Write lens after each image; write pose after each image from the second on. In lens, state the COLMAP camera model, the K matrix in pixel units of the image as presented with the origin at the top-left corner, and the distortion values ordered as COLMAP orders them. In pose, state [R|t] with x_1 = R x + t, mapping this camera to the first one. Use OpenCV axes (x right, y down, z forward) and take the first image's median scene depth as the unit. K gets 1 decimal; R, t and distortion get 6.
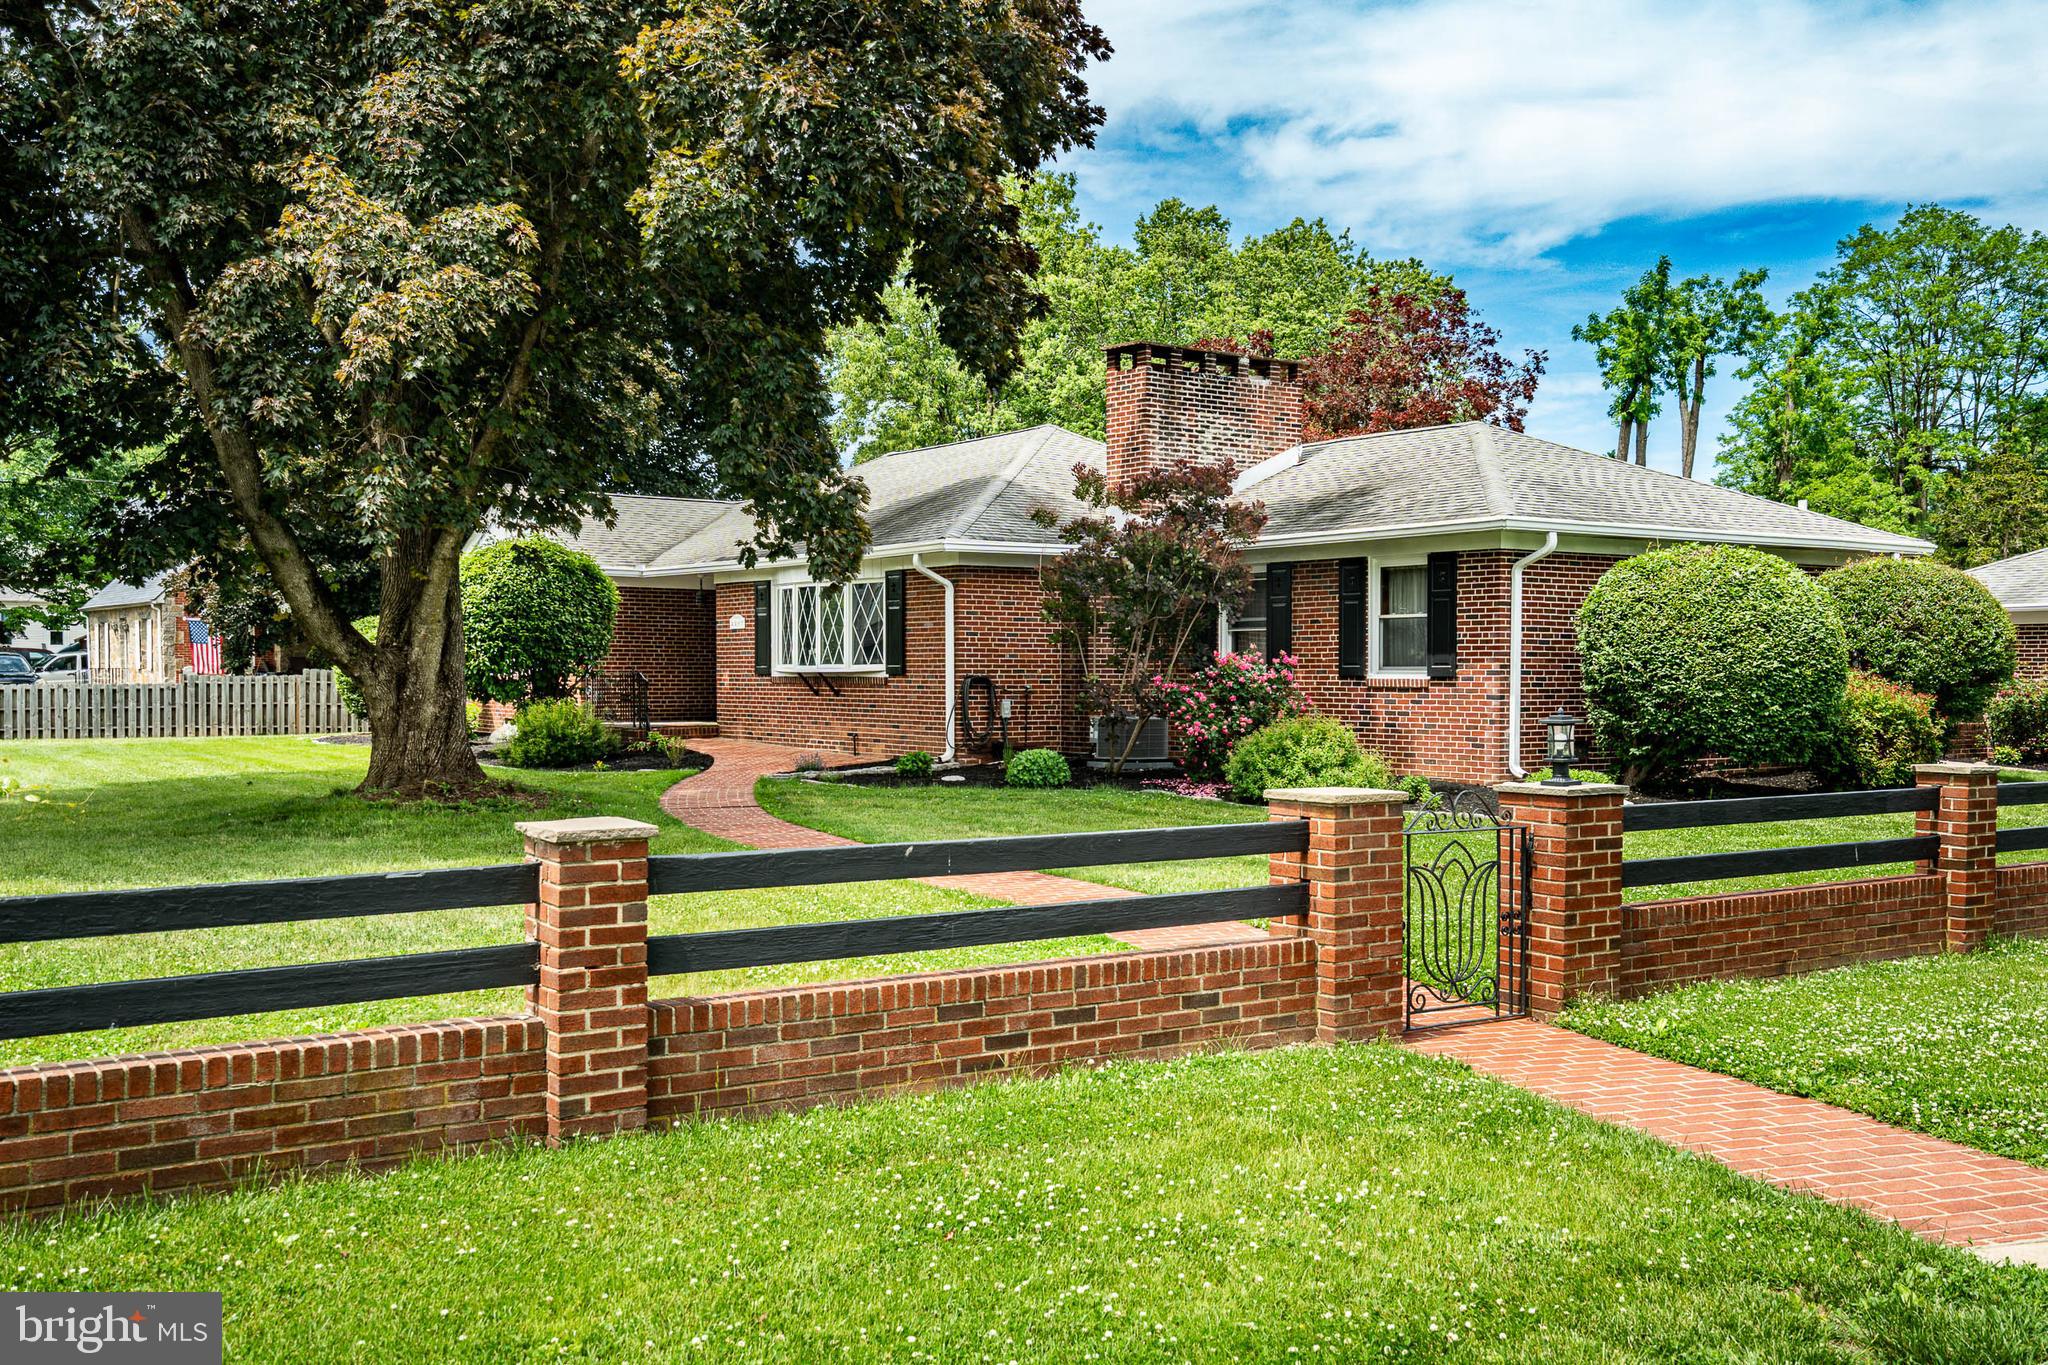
lens RADIAL K [[1896.6, 0, 1024.0], [0, 1896.6, 682.5], [0, 0, 1]] dist [0.011595, 0.009199]
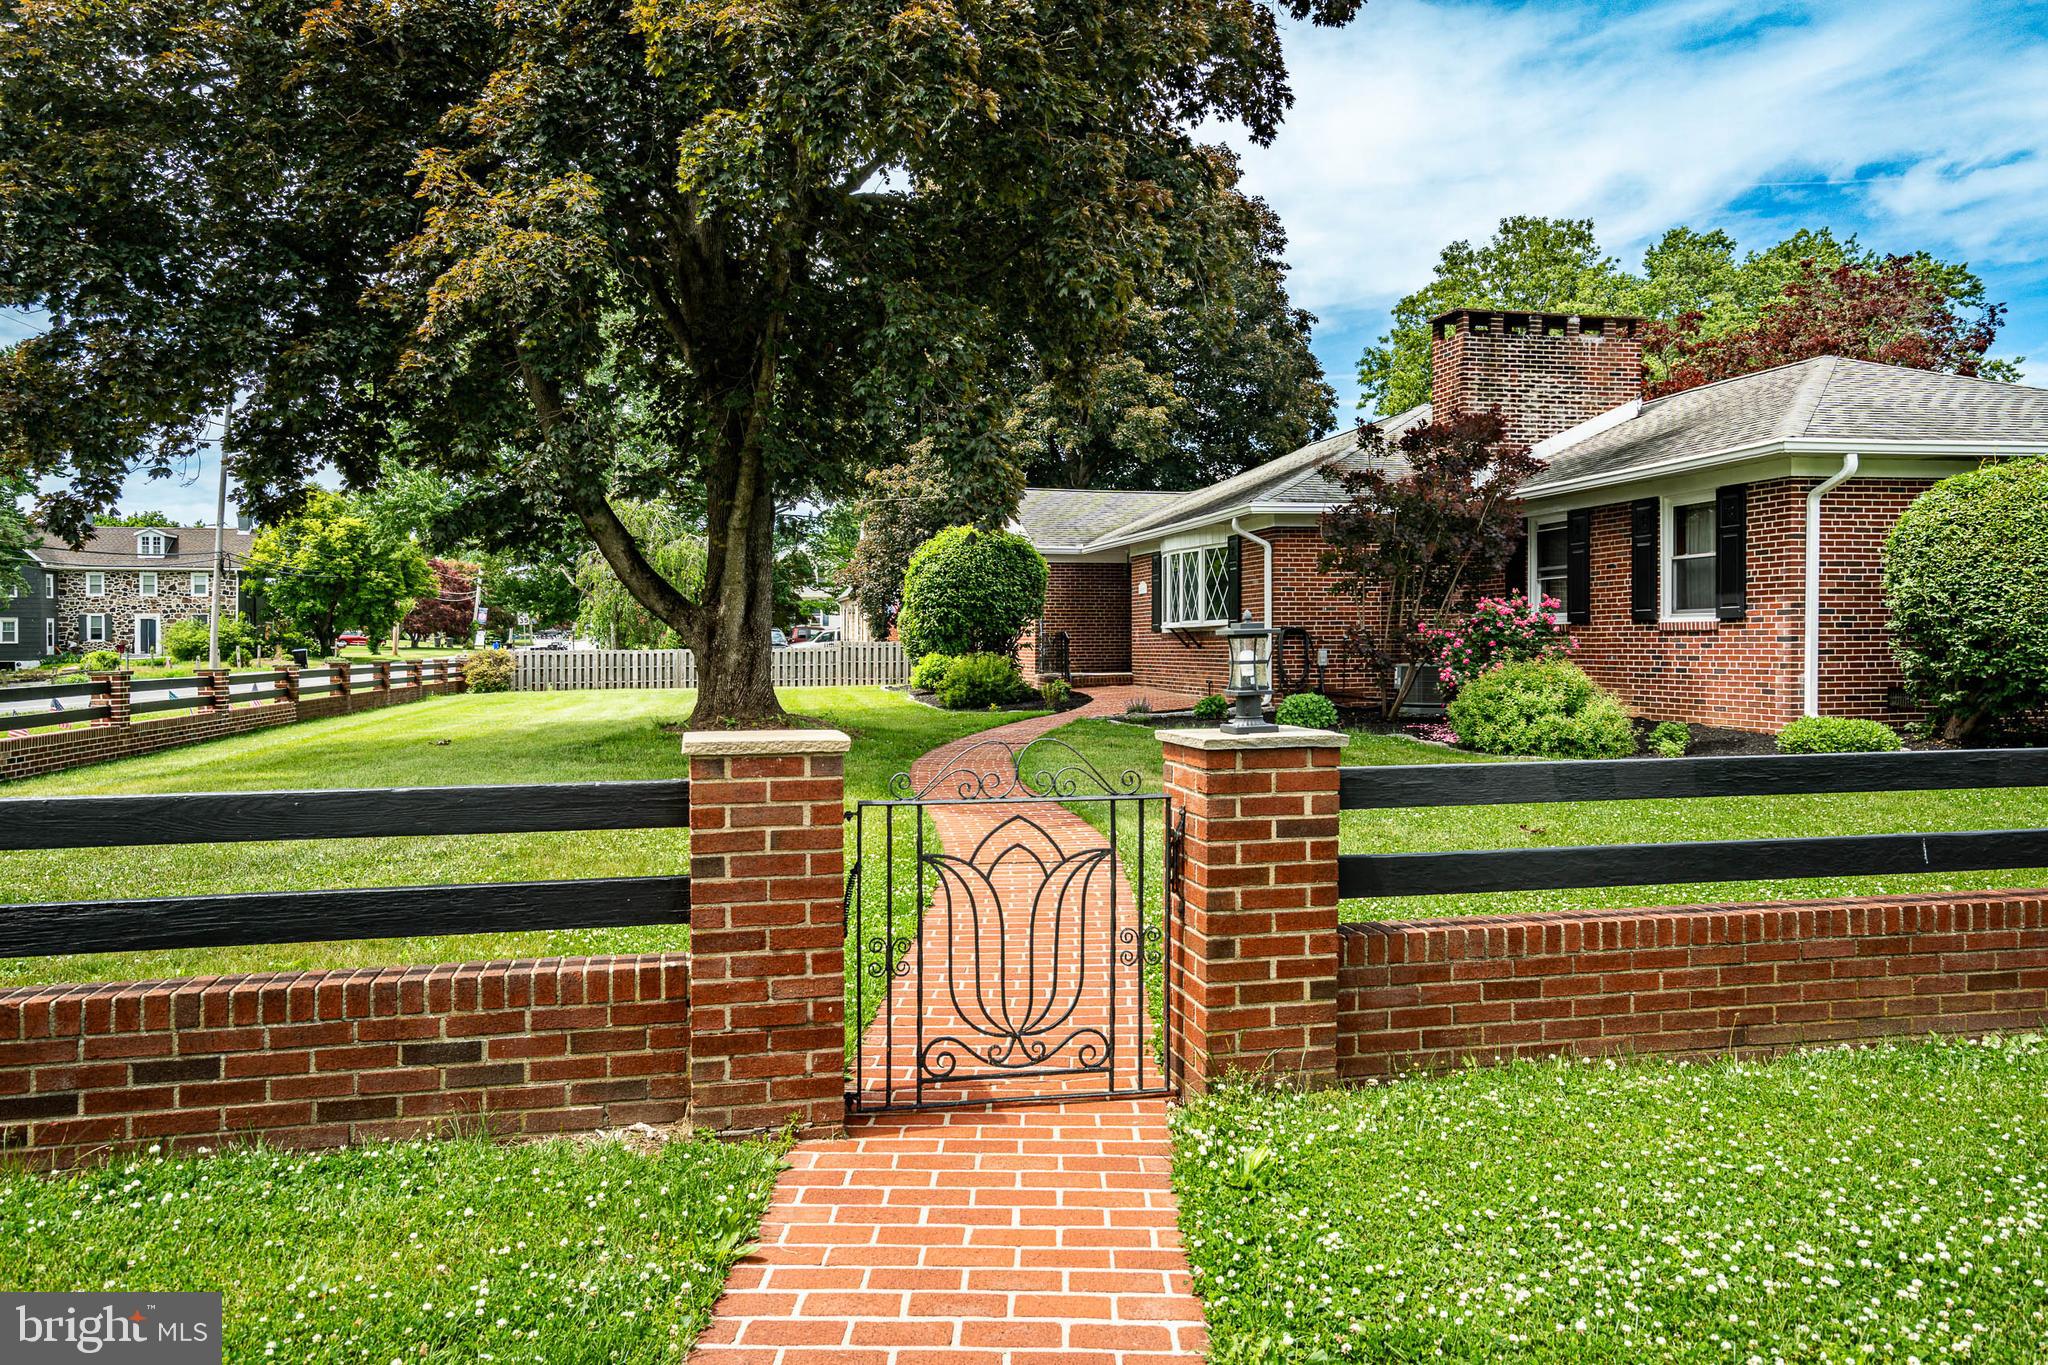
lens RADIAL K [[1408.7, 0, 1019.6], [0, 1408.7, 632.6], [0, 0, 1]] dist [-0.007570, 0.031338]
pose [[0.921990, -0.013289, -0.386986, 0.157474], [0.008367, 0.999861, -0.014401, 0.010654], [0.387124, 0.010040, 0.921973, 0.212307]]
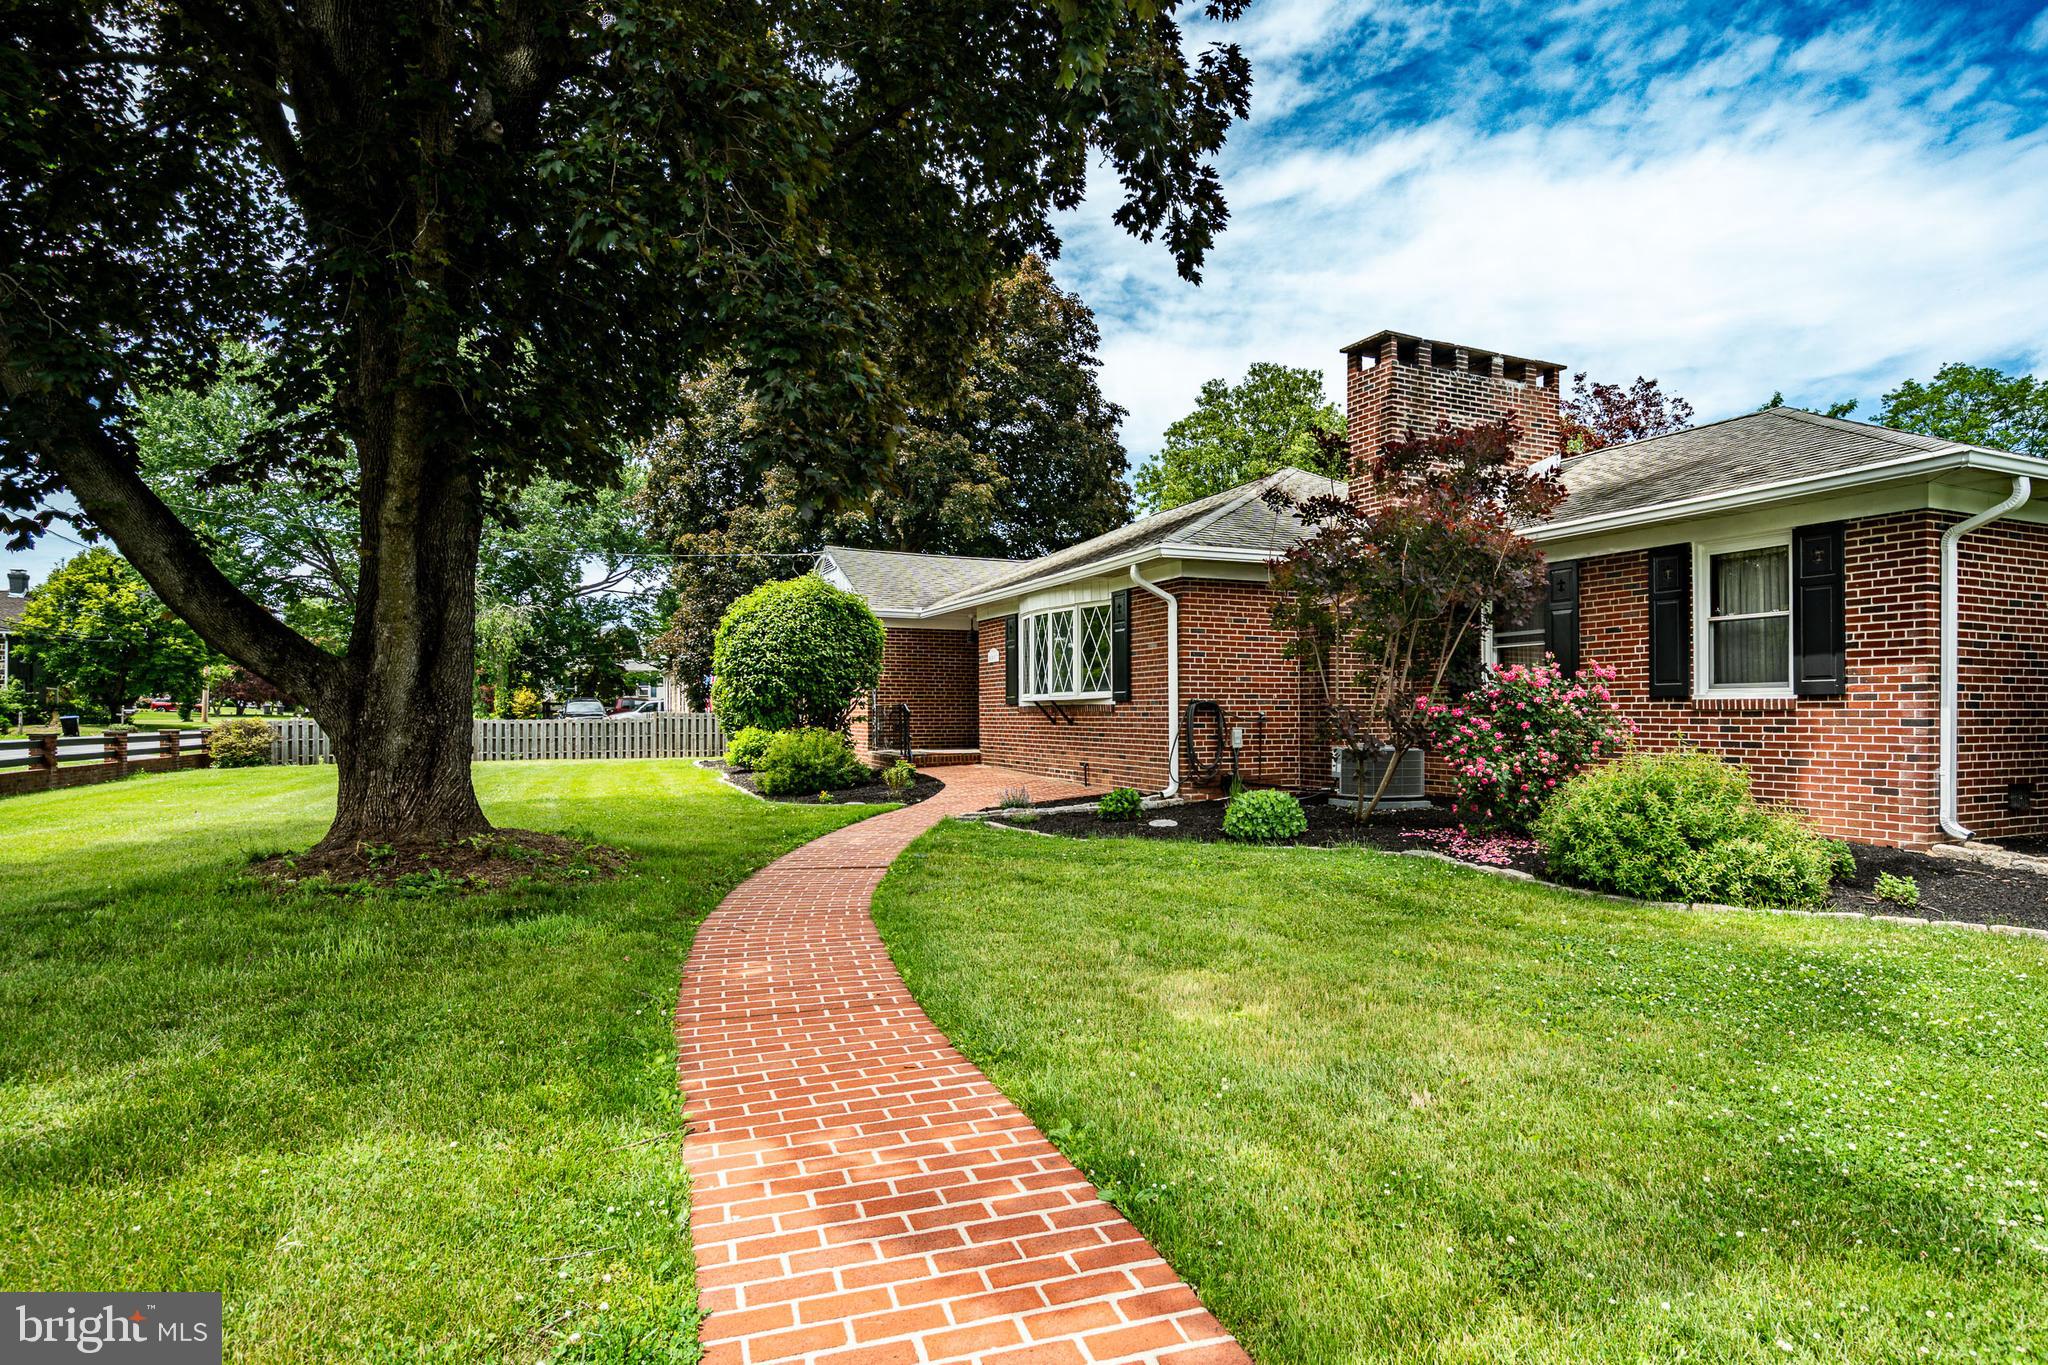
lens RADIAL K [[1146.4, 0, 1115.7], [0, 1146.4, 749.3], [0, 0, 1]] dist [-0.077217, 0.068936]
pose [[0.988262, 0.000803, -0.152766, 0.018256], [0.003065, 0.999681, 0.025084, 0.005978], [0.152738, -0.025258, 0.987944, 0.505807]]
